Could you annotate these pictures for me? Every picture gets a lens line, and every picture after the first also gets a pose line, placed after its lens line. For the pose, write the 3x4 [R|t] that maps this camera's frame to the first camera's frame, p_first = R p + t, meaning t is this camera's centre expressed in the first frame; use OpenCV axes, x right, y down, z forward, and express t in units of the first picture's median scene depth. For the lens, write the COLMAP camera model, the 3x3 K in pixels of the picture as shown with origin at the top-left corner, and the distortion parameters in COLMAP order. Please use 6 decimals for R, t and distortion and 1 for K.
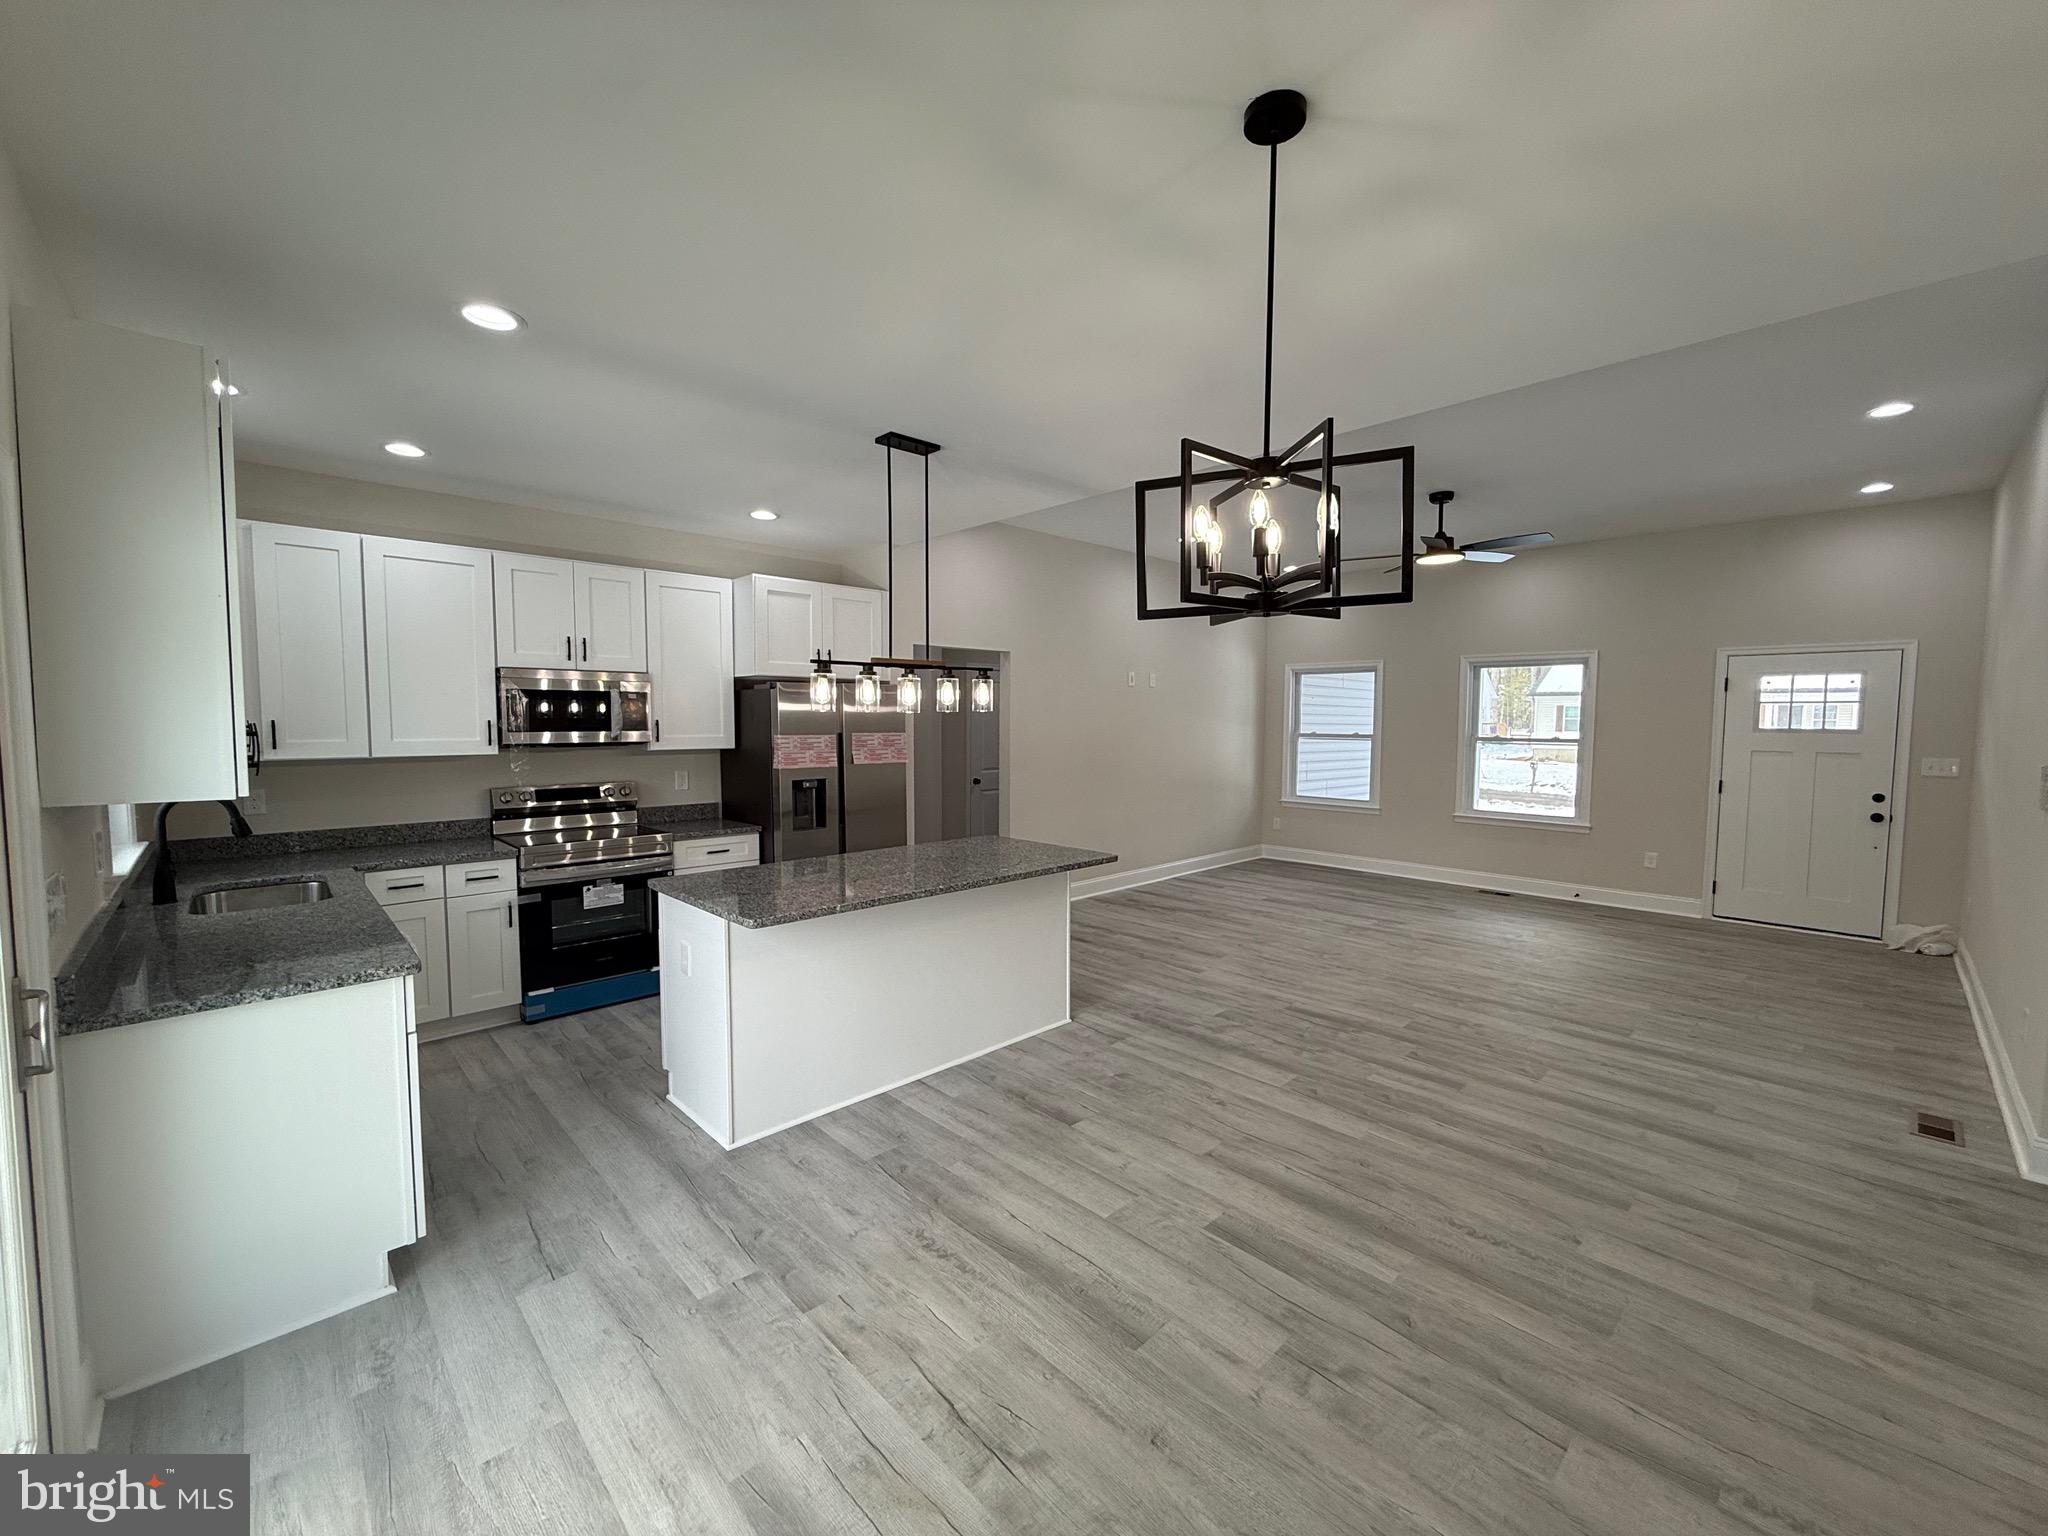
lens RADIAL K [[816.6, 0, 1024.0], [0, 816.6, 768.0], [0, 0, 1]] dist [-0.002722, 0.000558]
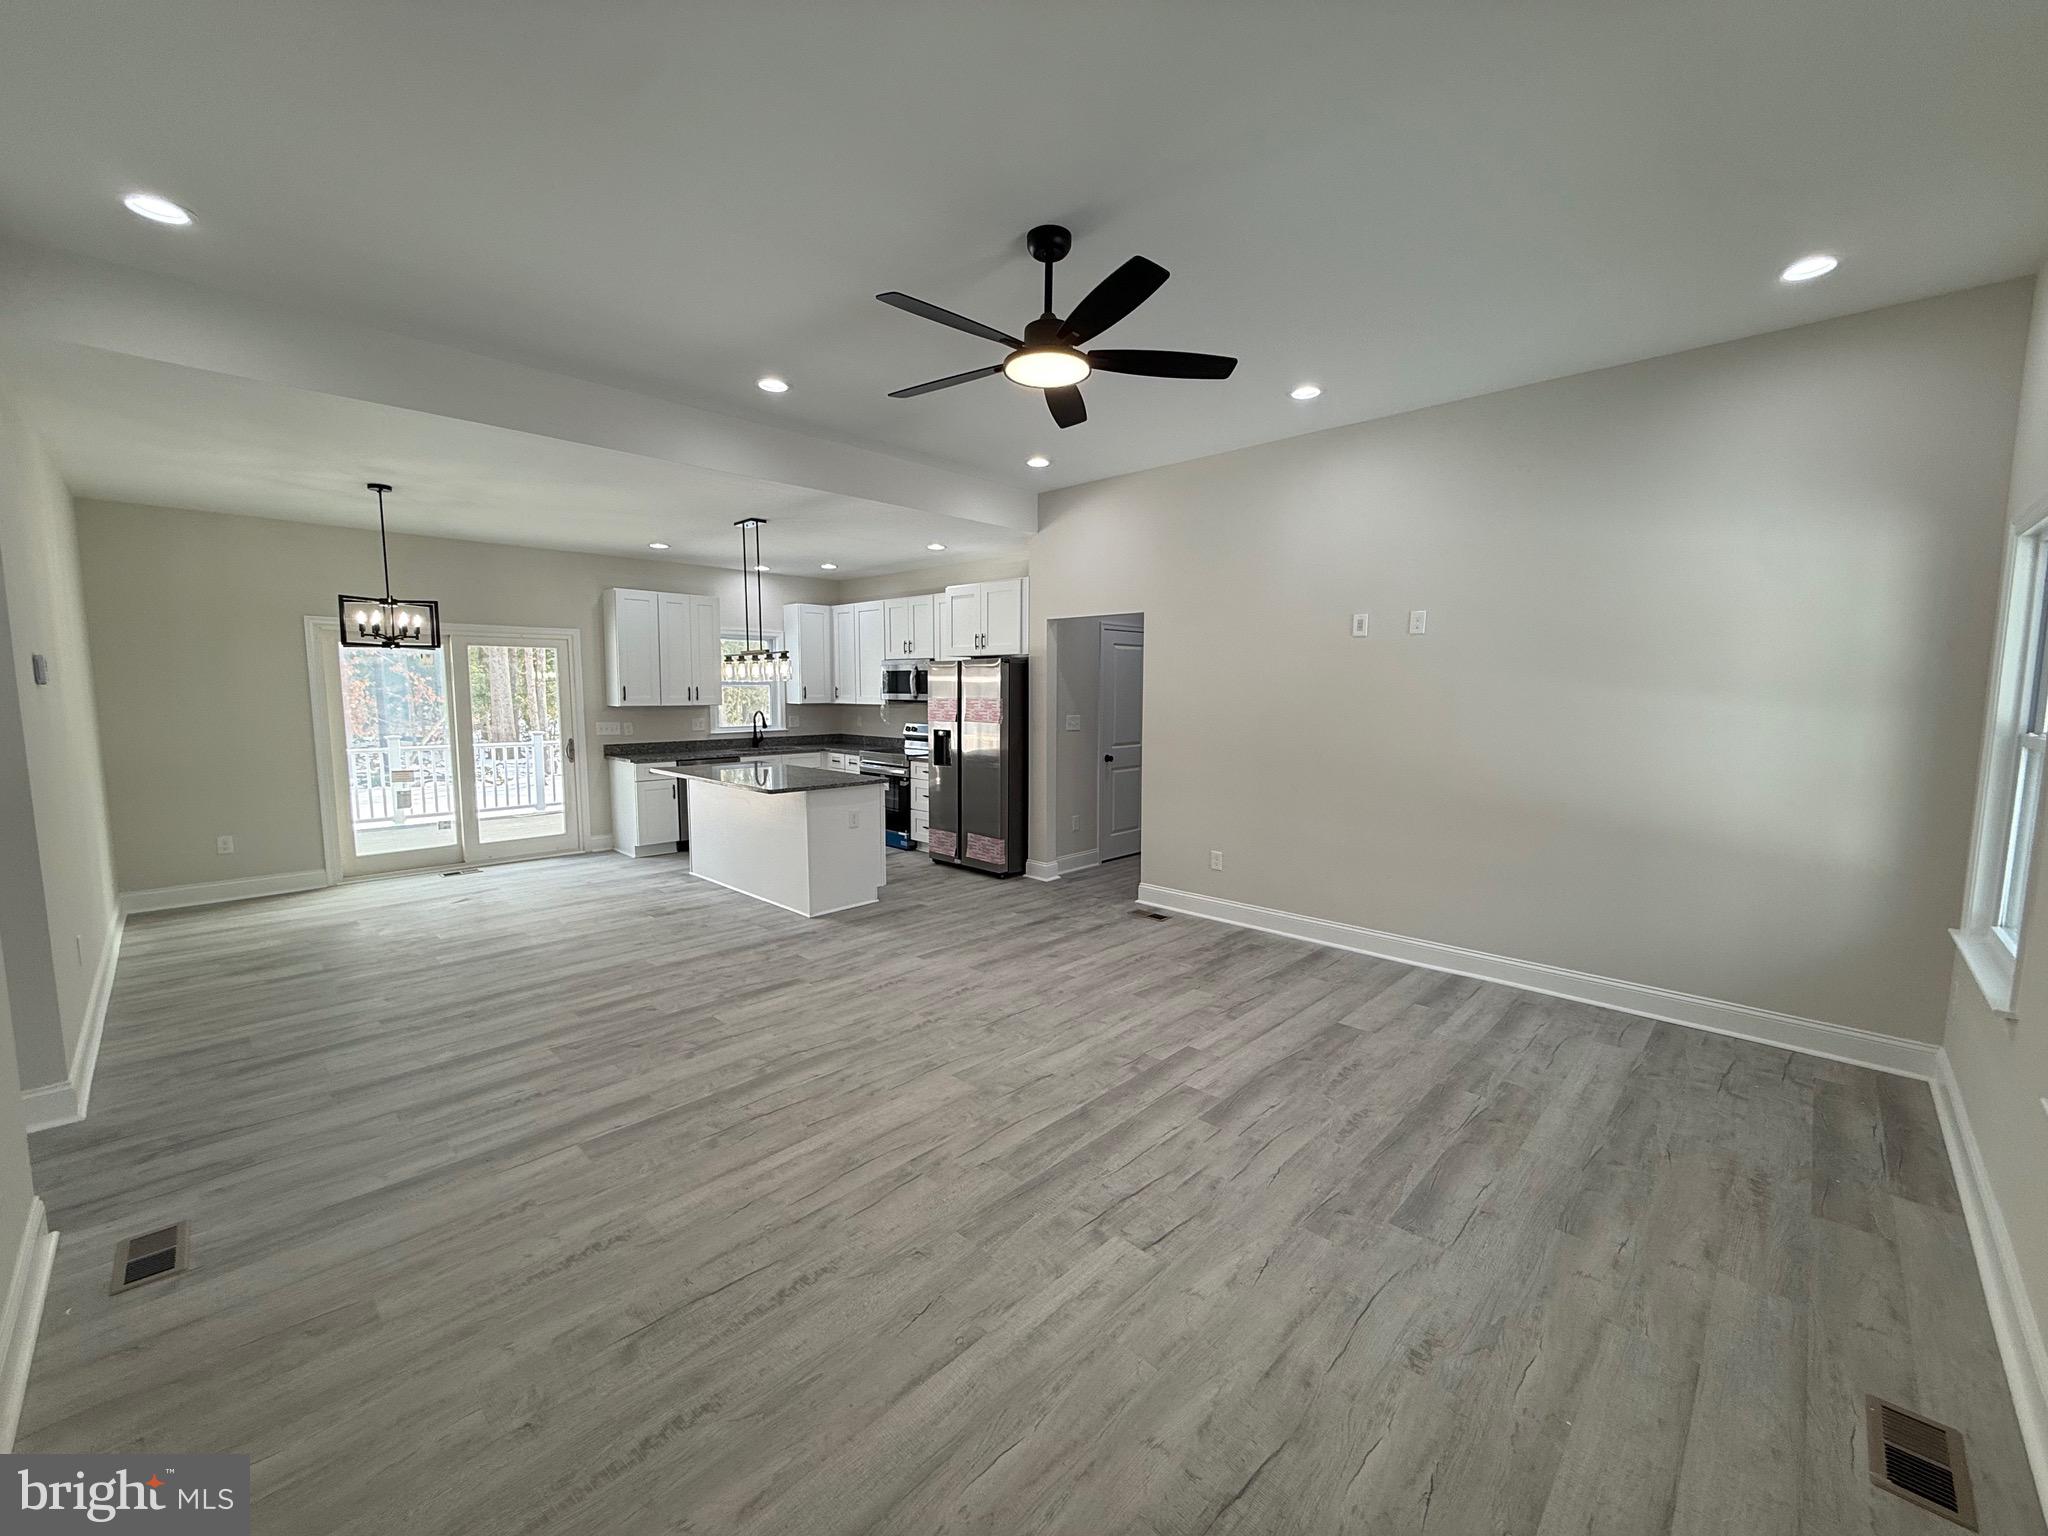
lens RADIAL K [[816.6, 0, 1024.0], [0, 816.6, 768.0], [0, 0, 1]] dist [-0.002722, 0.000558]
pose [[0.040044, 0.099723, -0.994209, 1.367455], [-0.065789, 0.993111, 0.096963, -0.079206], [0.997030, 0.061526, 0.046329, 1.281362]]
